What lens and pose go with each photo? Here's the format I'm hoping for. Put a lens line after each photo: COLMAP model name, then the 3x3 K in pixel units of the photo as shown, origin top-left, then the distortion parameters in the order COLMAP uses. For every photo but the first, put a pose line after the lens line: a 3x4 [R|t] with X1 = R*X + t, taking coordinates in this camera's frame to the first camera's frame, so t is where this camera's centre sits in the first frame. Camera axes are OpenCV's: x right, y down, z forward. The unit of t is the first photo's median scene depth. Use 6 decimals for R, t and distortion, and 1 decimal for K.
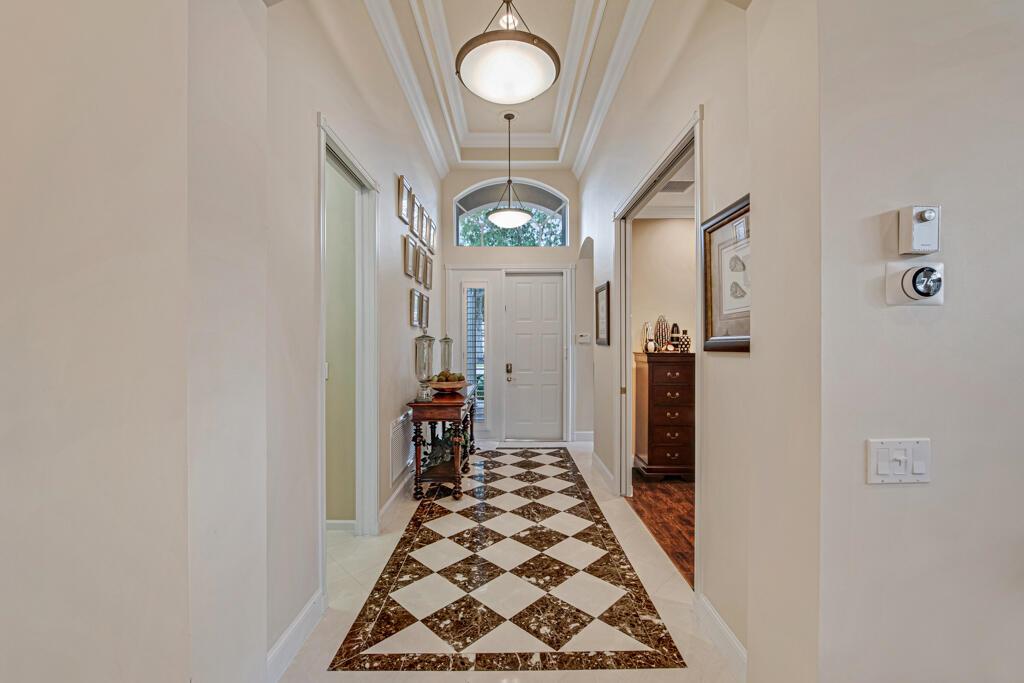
lens RADIAL K [[420.1, 0, 508.7], [0, 420.1, 343.7], [0, 0, 1]] dist [-0.012231, 0.000238]
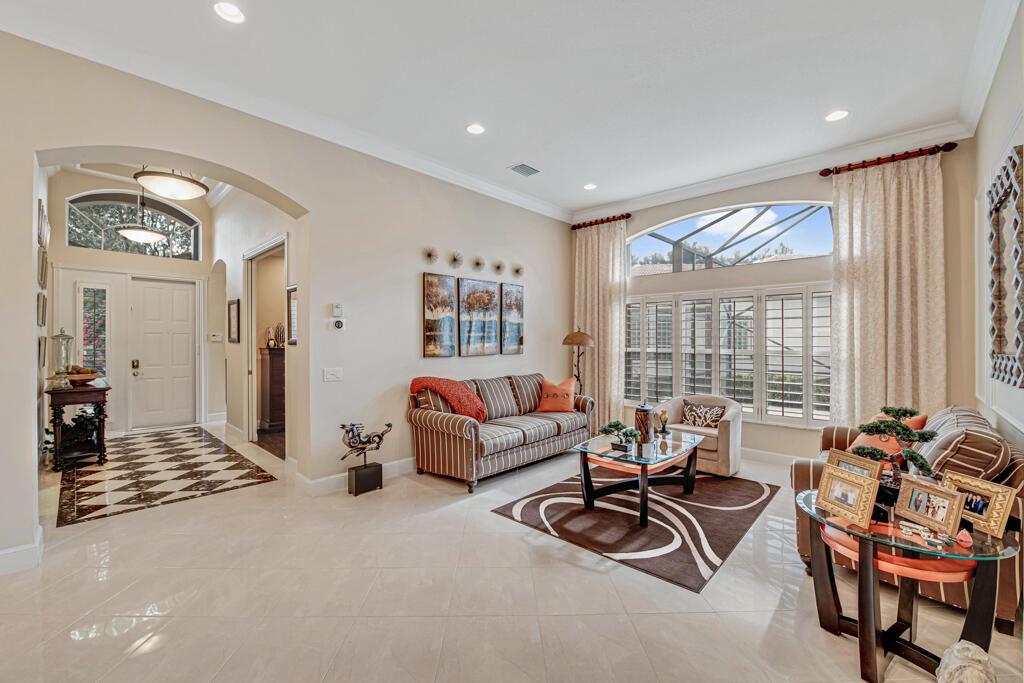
lens RADIAL K [[420.1, 0, 508.7], [0, 420.1, 343.7], [0, 0, 1]] dist [-0.012231, 0.000238]
pose [[0.692572, -0.000894, 0.721349, -0.165479], [-0.000681, 0.999998, 0.001893, 0.003464], [-0.721349, -0.001802, 0.692570, -0.702830]]
